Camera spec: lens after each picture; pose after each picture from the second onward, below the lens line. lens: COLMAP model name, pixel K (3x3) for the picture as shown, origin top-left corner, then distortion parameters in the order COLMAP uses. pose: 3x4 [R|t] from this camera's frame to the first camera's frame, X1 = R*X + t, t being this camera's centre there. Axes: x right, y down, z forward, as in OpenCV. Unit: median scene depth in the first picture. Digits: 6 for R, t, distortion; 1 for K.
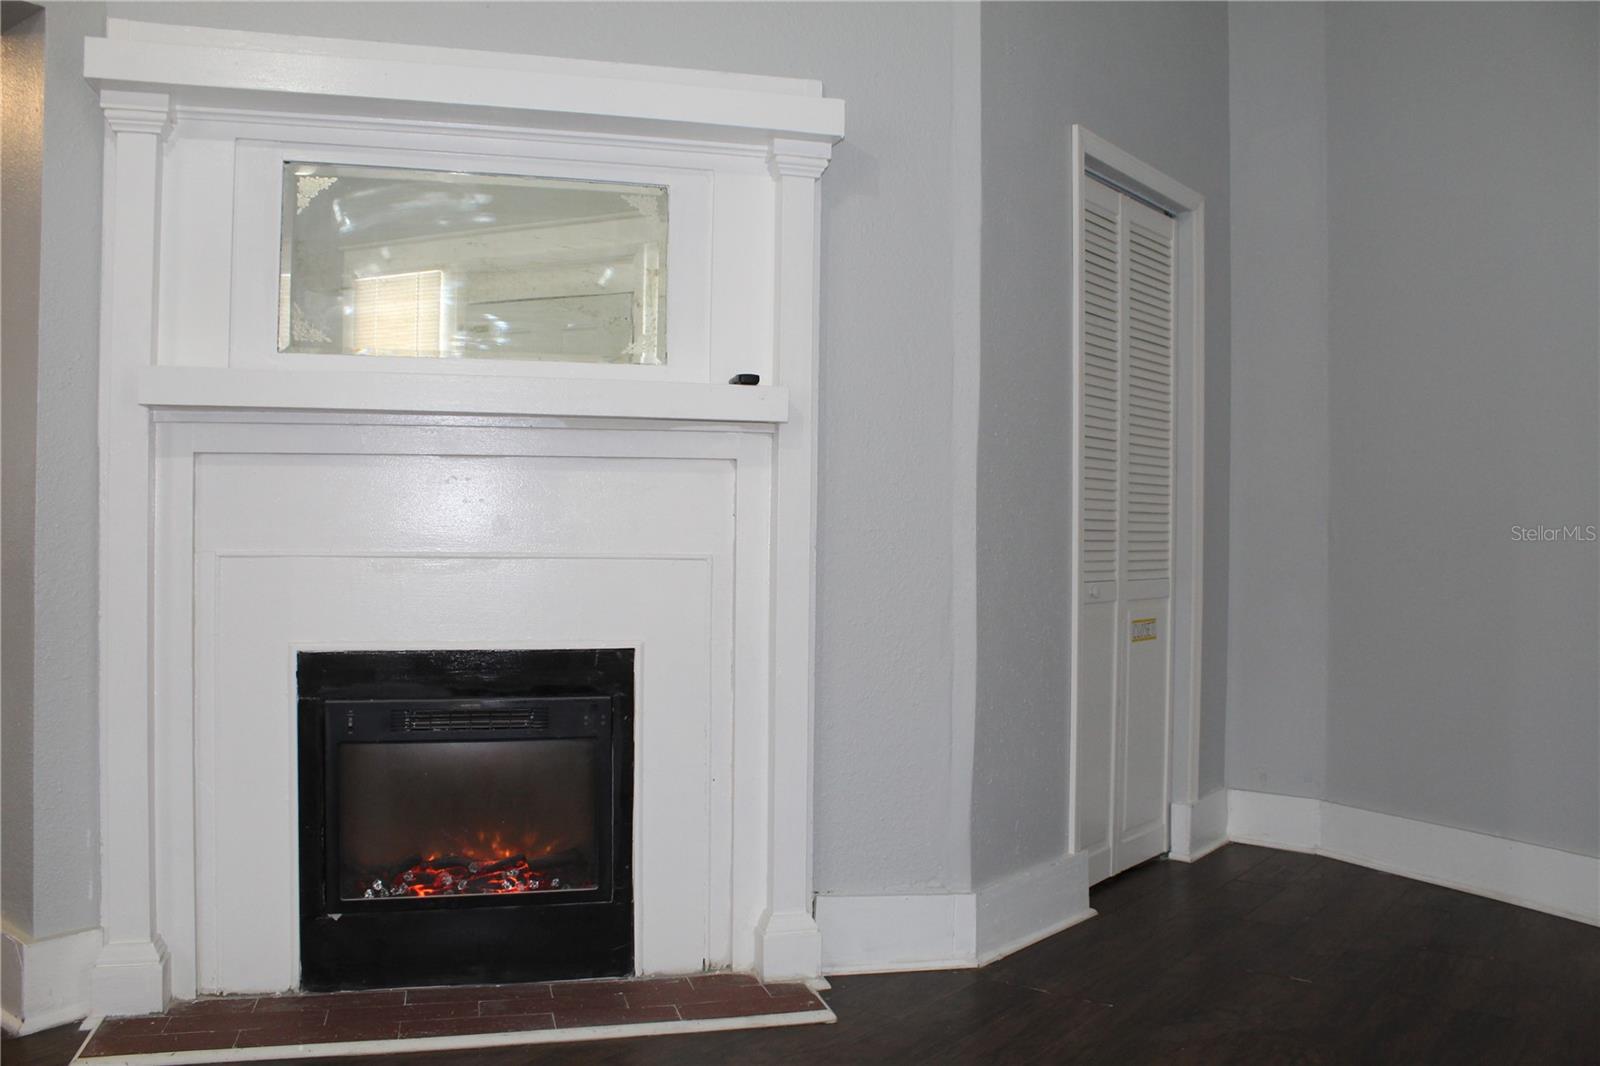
lens RADIAL K [[1342.0, 0, 799.0], [0, 1342.0, 538.2], [0, 0, 1]] dist [-0.155718, 0.143803]
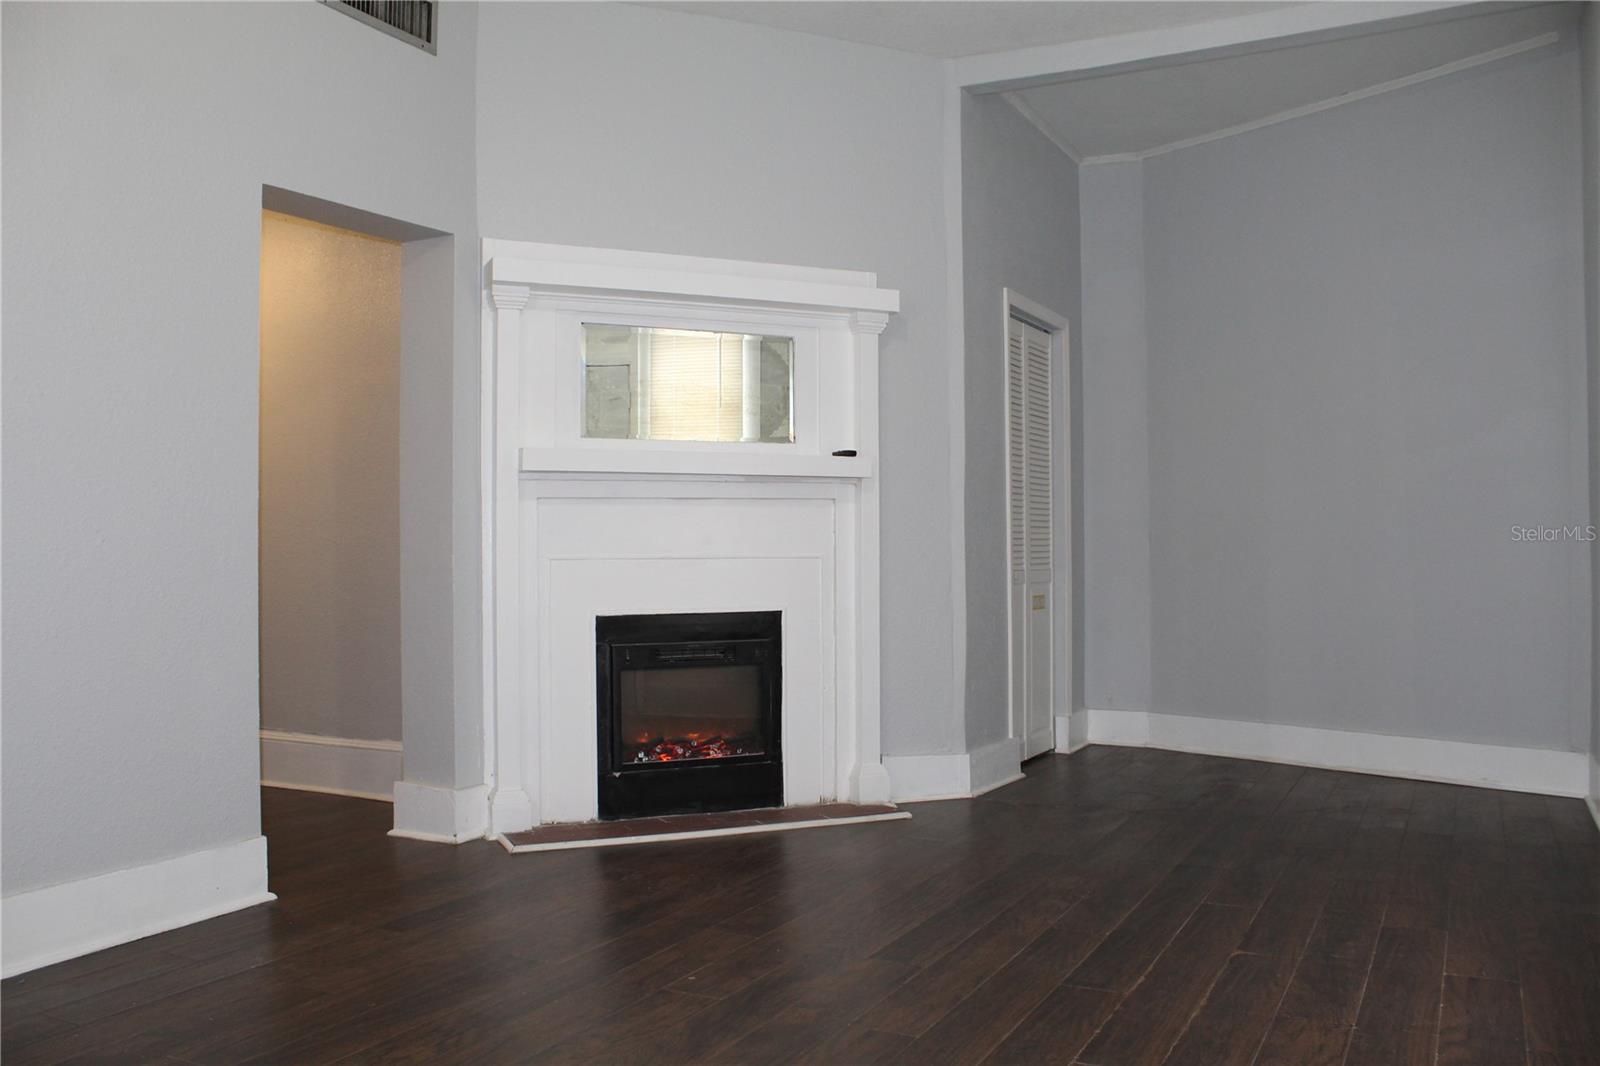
lens RADIAL K [[1342.0, 0, 798.1], [0, 1342.0, 525.8], [0, 0, 1]] dist [-0.155718, 0.143803]
pose [[0.985713, -0.012032, 0.168004, -0.285950], [0.015551, 0.999686, -0.019651, 0.006133], [-0.167715, 0.021983, 0.985590, -0.505267]]
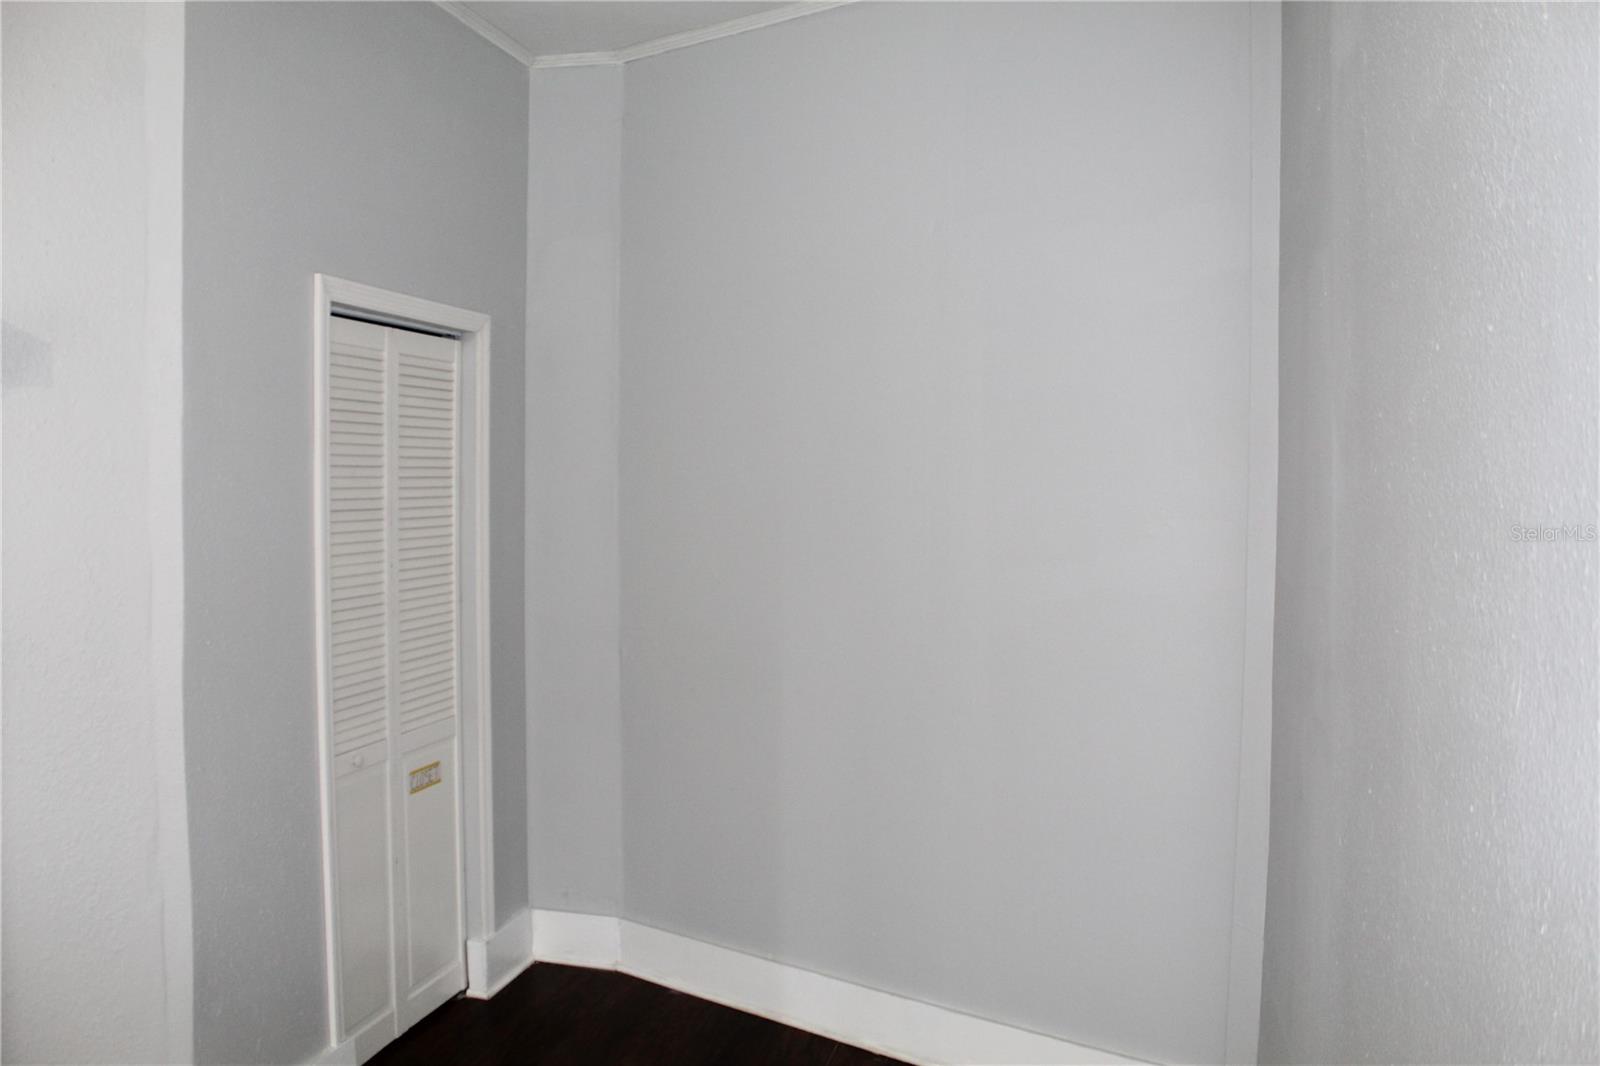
lens RADIAL K [[1342.0, 0, 799.8], [0, 1342.0, 532.0], [0, 0, 1]] dist [-0.155718, 0.143803]
pose [[0.914203, -0.023477, 0.404576, 0.128177], [0.005477, 0.998945, 0.045591, -0.155918], [-0.405220, -0.039463, 0.913367, 0.019468]]
